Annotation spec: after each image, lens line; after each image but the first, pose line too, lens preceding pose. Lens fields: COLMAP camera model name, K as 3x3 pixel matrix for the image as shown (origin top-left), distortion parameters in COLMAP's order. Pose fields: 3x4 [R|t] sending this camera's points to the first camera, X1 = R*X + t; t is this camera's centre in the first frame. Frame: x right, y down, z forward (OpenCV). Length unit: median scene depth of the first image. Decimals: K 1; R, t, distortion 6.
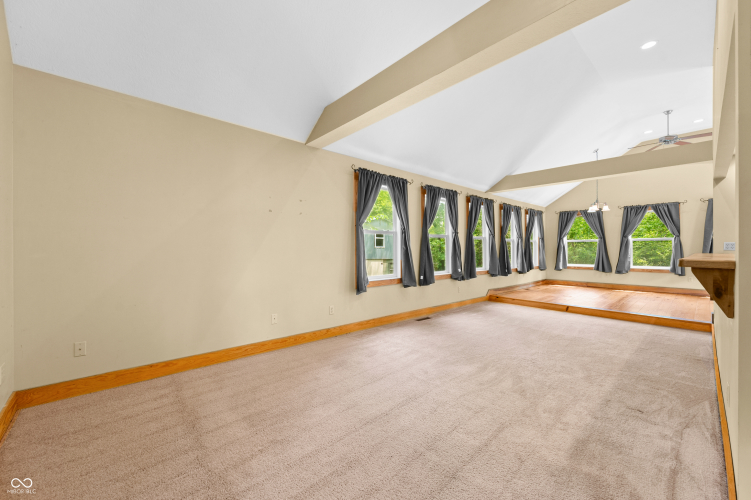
lens RADIAL K [[303.0, 0, 380.4], [0, 303.0, 250.6], [0, 0, 1]] dist [0.010759, 0.000167]
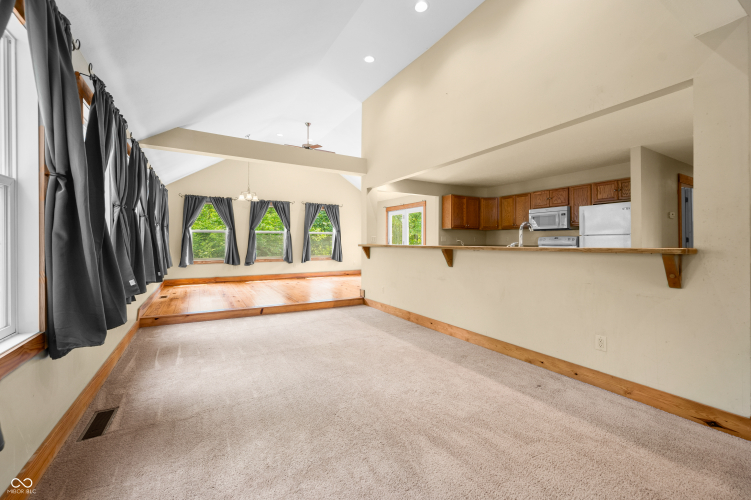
lens RADIAL K [[303.0, 0, 375.6], [0, 303.0, 243.0], [0, 0, 1]] dist [0.010759, 0.000167]
pose [[0.224329, -0.008758, 0.974474, -0.103698], [0.003812, 0.999960, 0.008109, -0.004243], [-0.974506, 0.001895, 0.224353, 0.367631]]
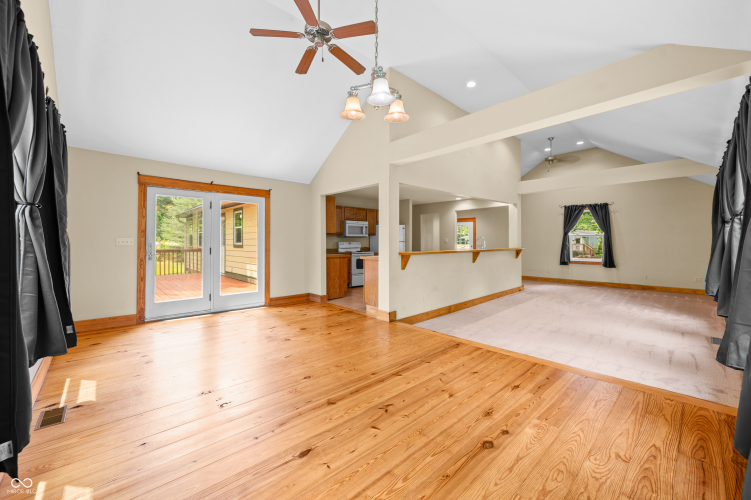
lens RADIAL K [[303.0, 0, 390.5], [0, 303.0, 236.8], [0, 0, 1]] dist [0.010759, 0.000167]
pose [[-0.999948, -0.004046, -0.009387, 0.854516], [-0.003949, 0.999940, -0.010253, -0.025044], [0.009428, -0.010215, -0.999903, 1.395363]]
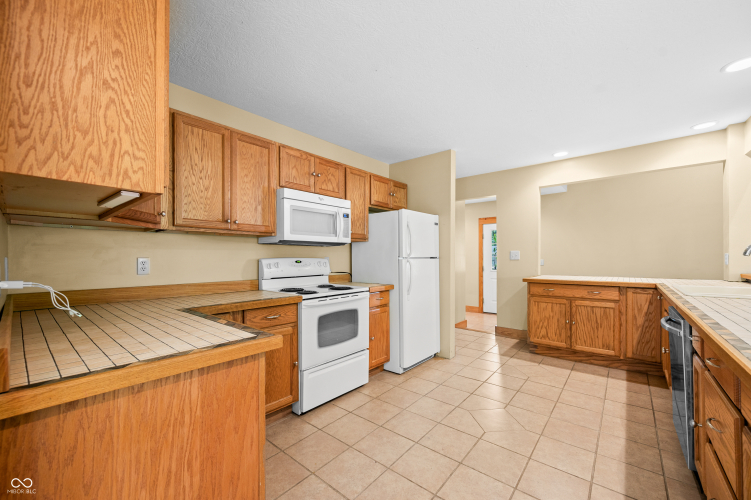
lens RADIAL K [[303.0, 0, 380.0], [0, 303.0, 255.6], [0, 0, 1]] dist [0.010759, 0.000167]
pose [[-0.992047, -0.002716, -0.125838, 0.958738], [-0.003095, 0.999991, 0.002814, -0.021238], [0.125829, 0.003181, -0.992047, 0.497315]]
